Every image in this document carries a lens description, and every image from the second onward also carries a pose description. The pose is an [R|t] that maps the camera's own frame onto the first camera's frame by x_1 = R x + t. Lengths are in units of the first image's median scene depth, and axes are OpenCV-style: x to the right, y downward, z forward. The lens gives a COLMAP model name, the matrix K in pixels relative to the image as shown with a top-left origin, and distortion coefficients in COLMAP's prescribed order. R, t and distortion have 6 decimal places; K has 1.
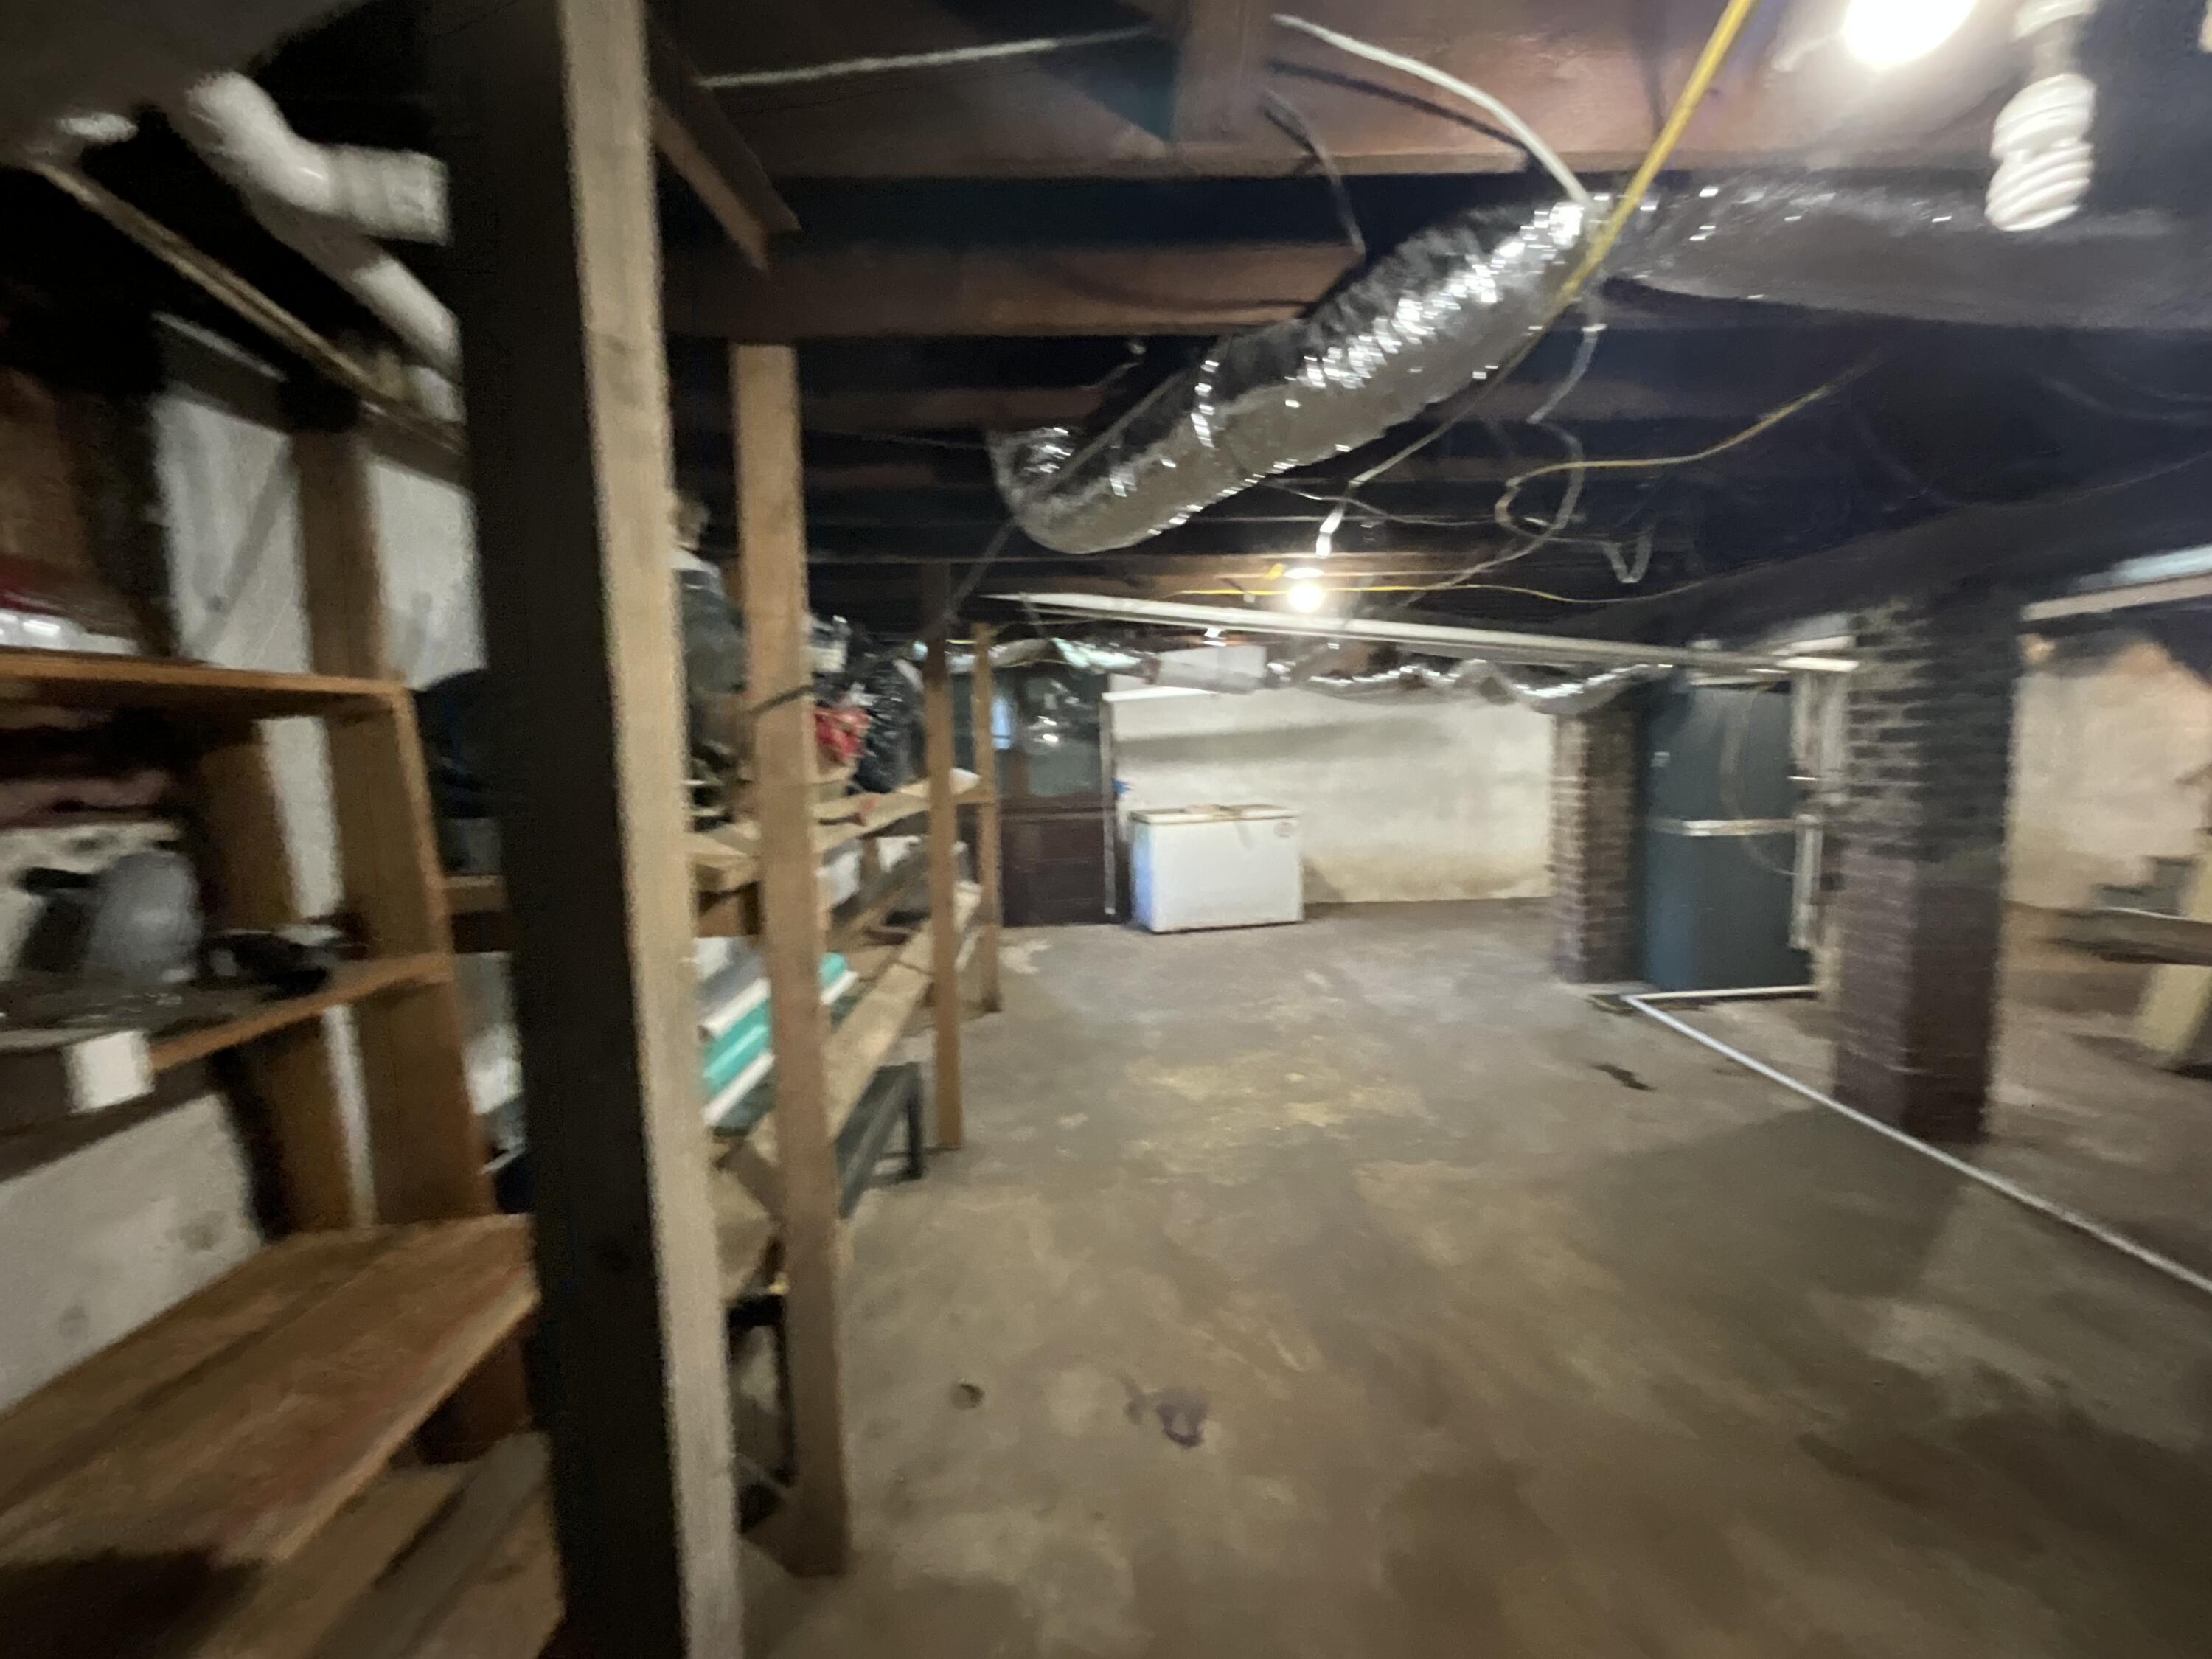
lens RADIAL K [[897.7, 0, 1110.6], [0, 897.7, 829.6], [0, 0, 1]] dist [-0.000007, 0.000556]
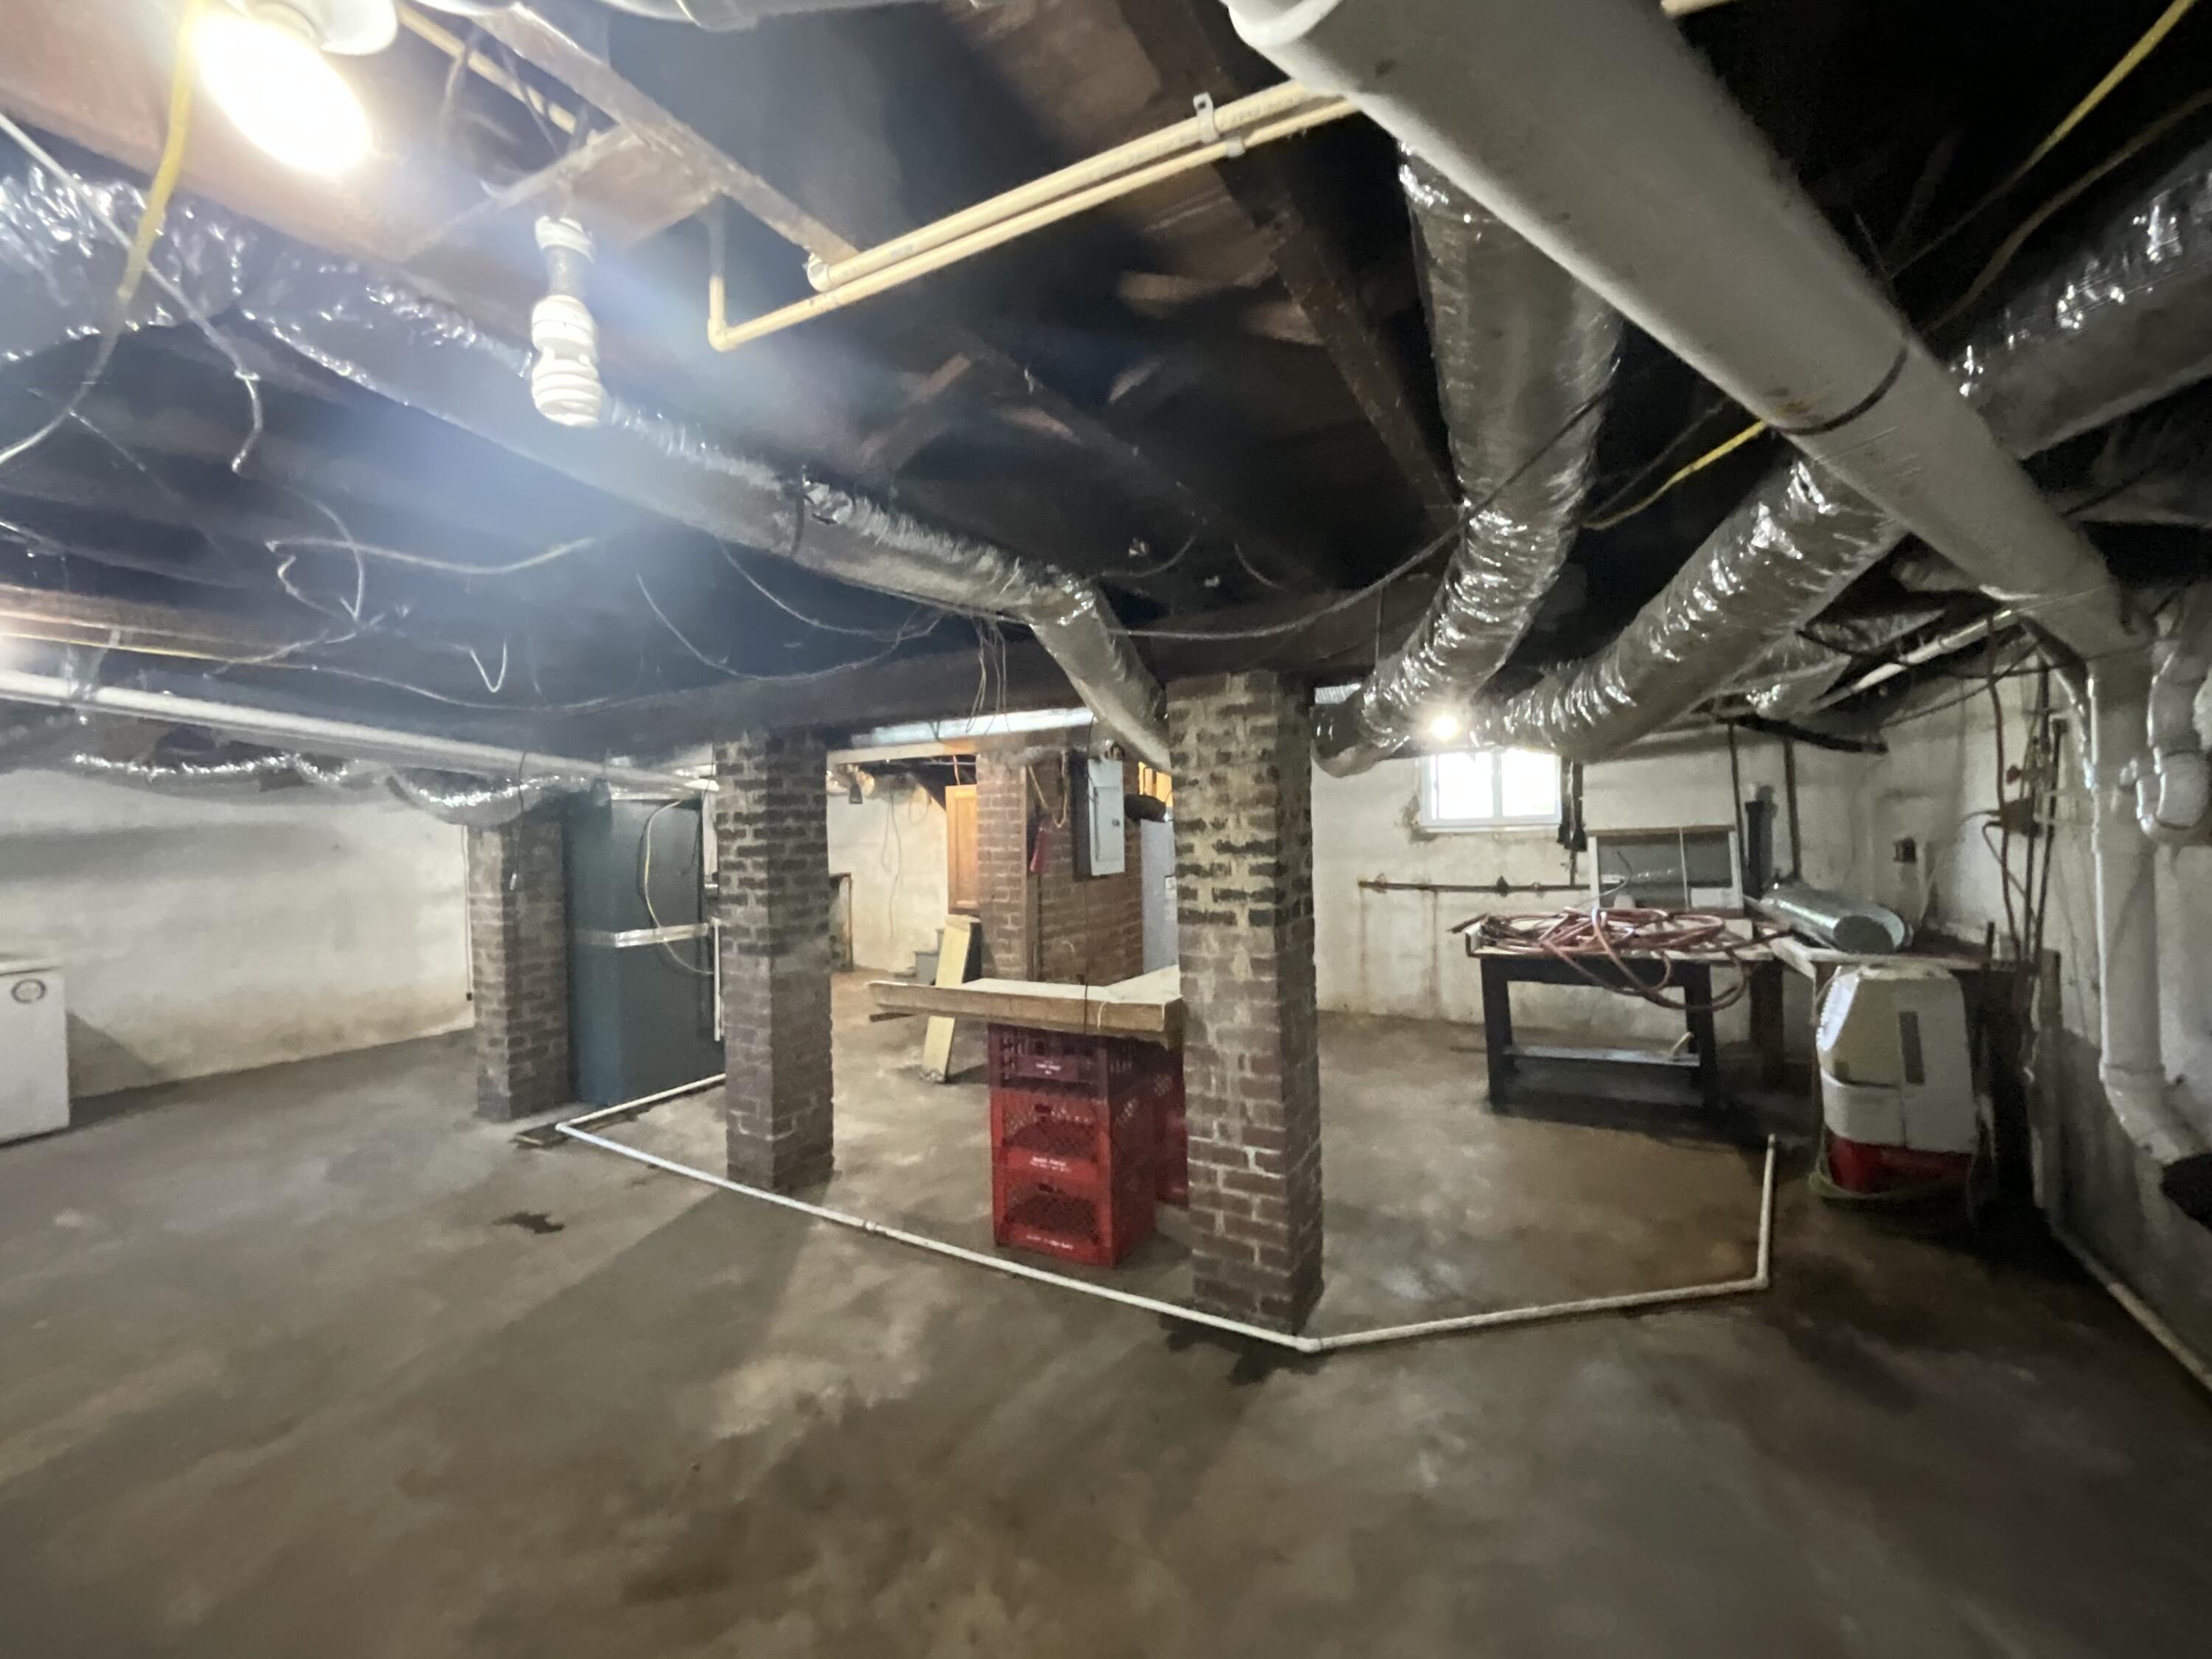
lens RADIAL K [[897.7, 0, 1110.6], [0, 897.7, 829.6], [0, 0, 1]] dist [-0.000007, 0.000556]
pose [[0.528022, 0.014706, 0.849103, 0.097065], [0.083800, 0.994068, -0.069329, -0.009602], [-0.845086, 0.107763, 0.523658, -0.016473]]
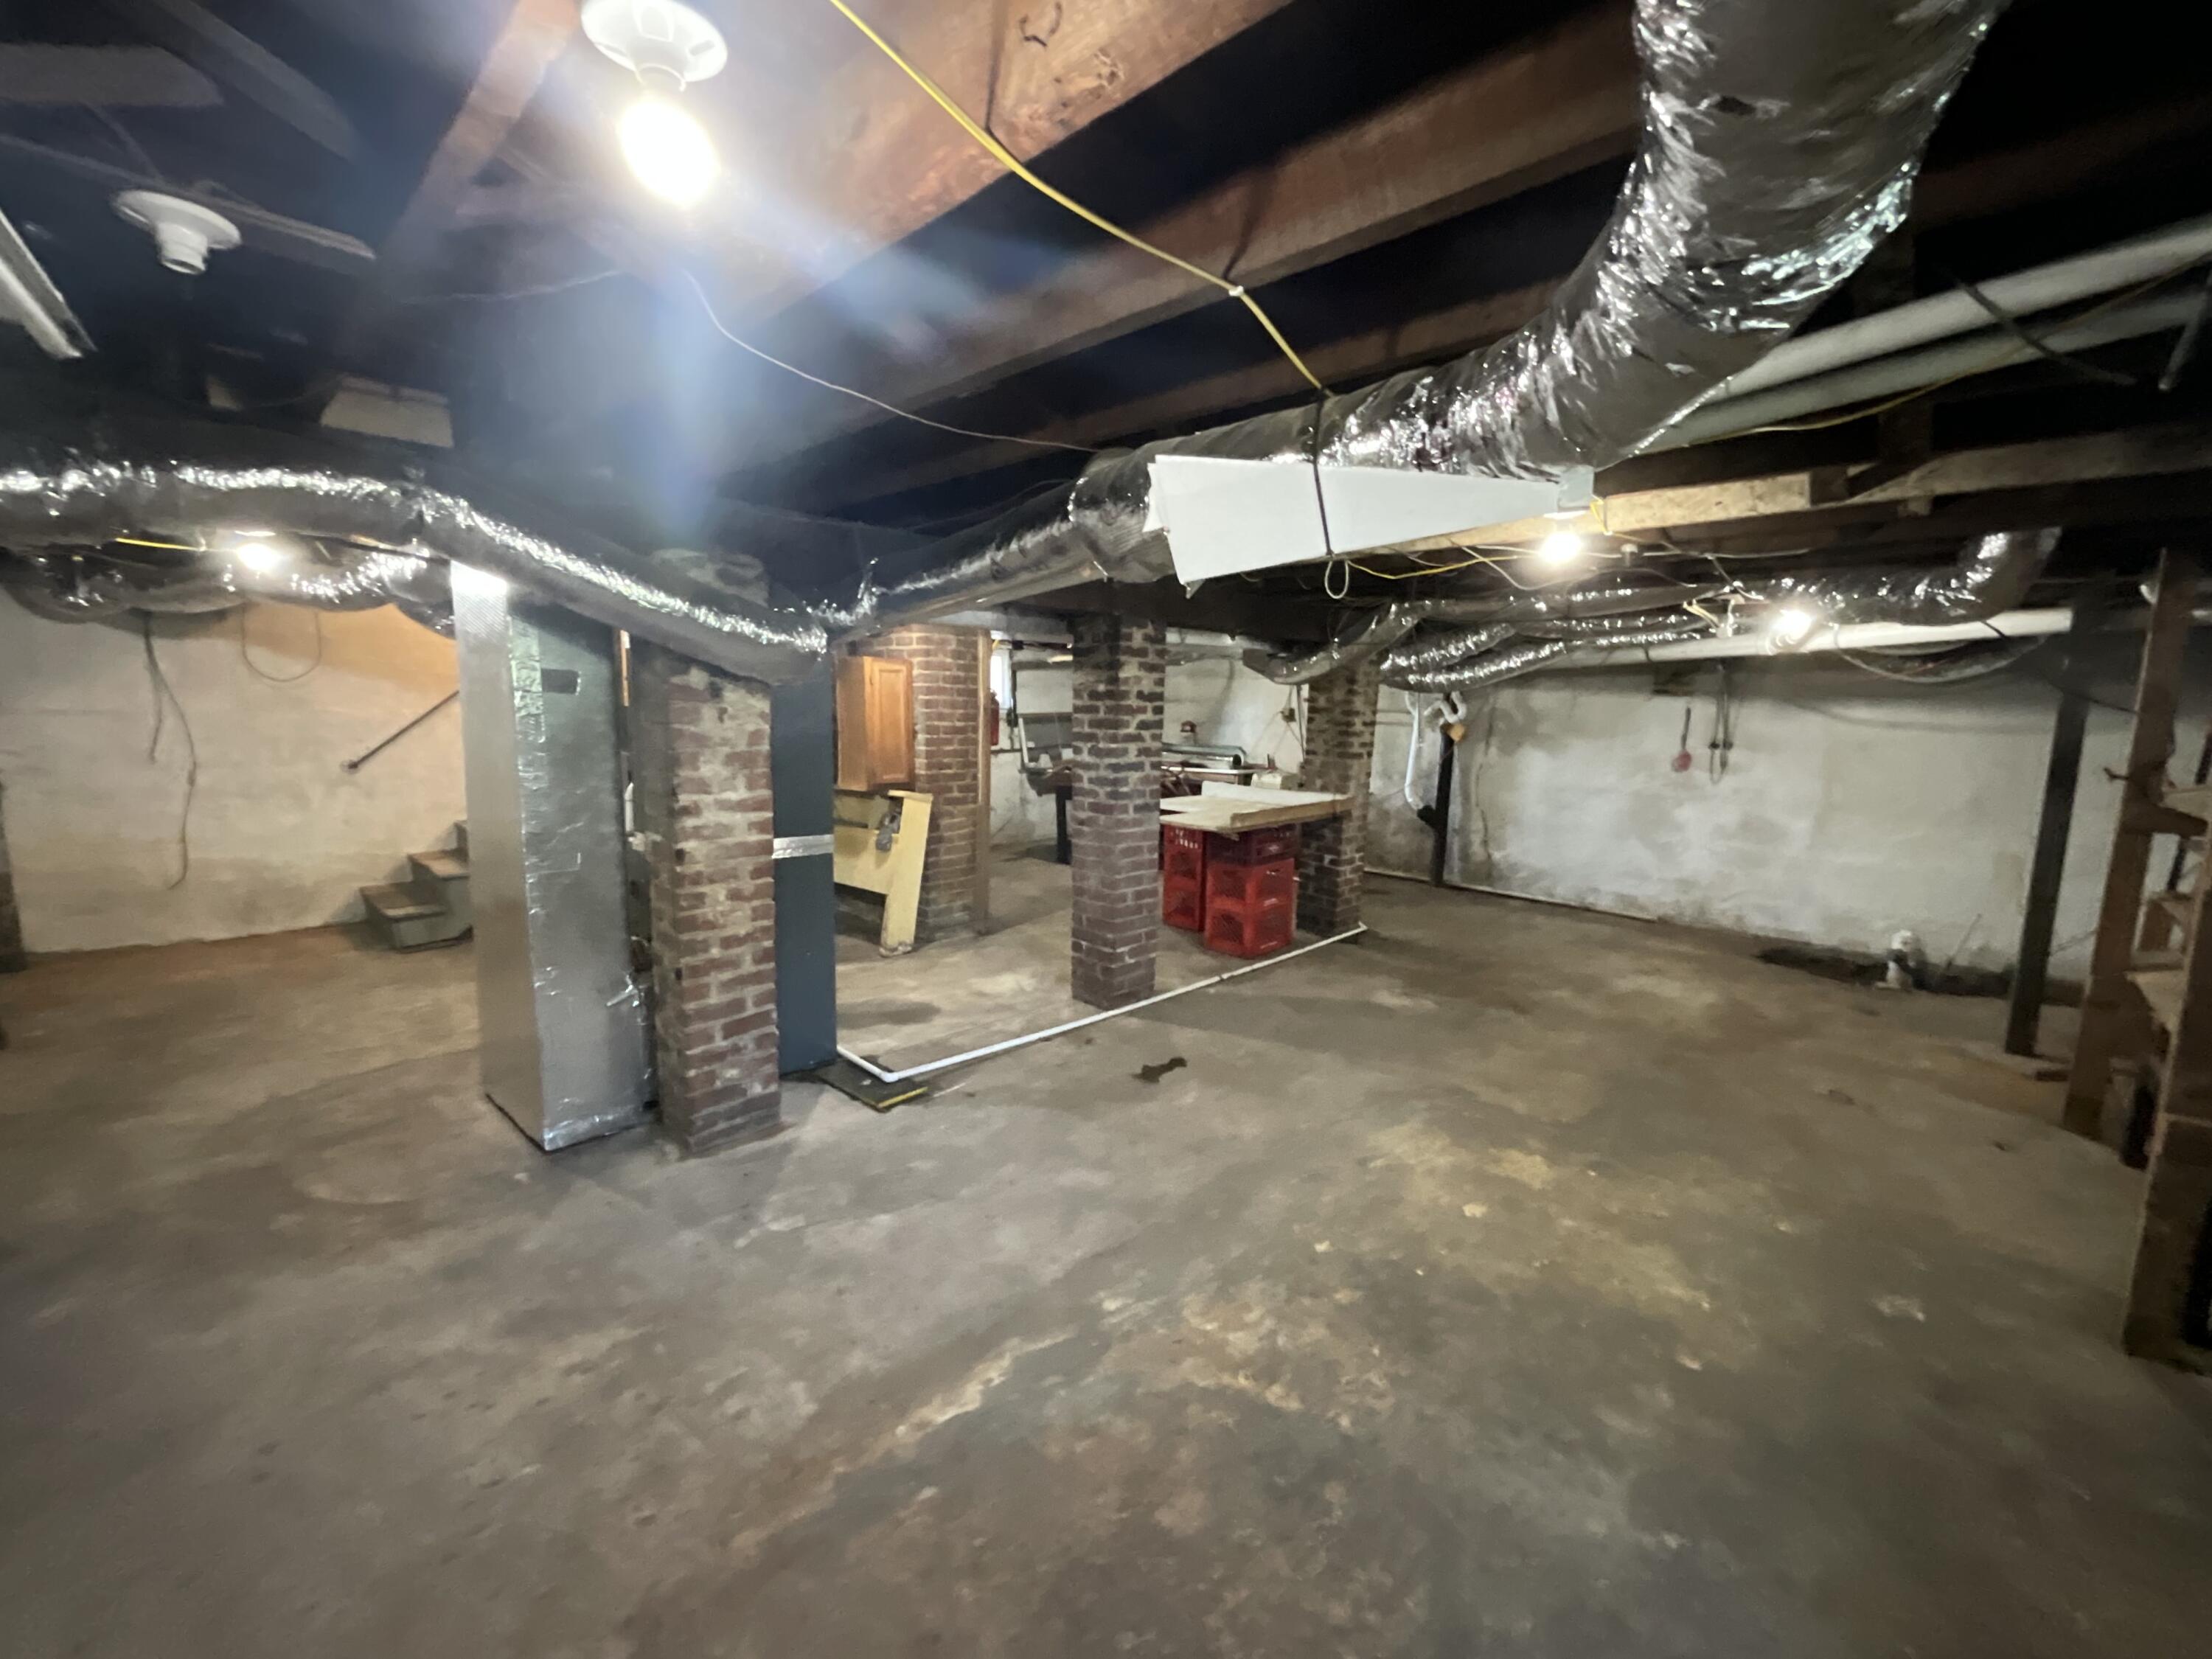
lens RADIAL K [[897.7, 0, 1110.6], [0, 897.7, 829.6], [0, 0, 1]] dist [-0.000007, 0.000556]
pose [[-0.702012, -0.084586, 0.707124, -0.066911], [0.066047, 0.980909, 0.182906, -0.163394], [-0.709096, 0.175105, -0.683024, 1.615478]]
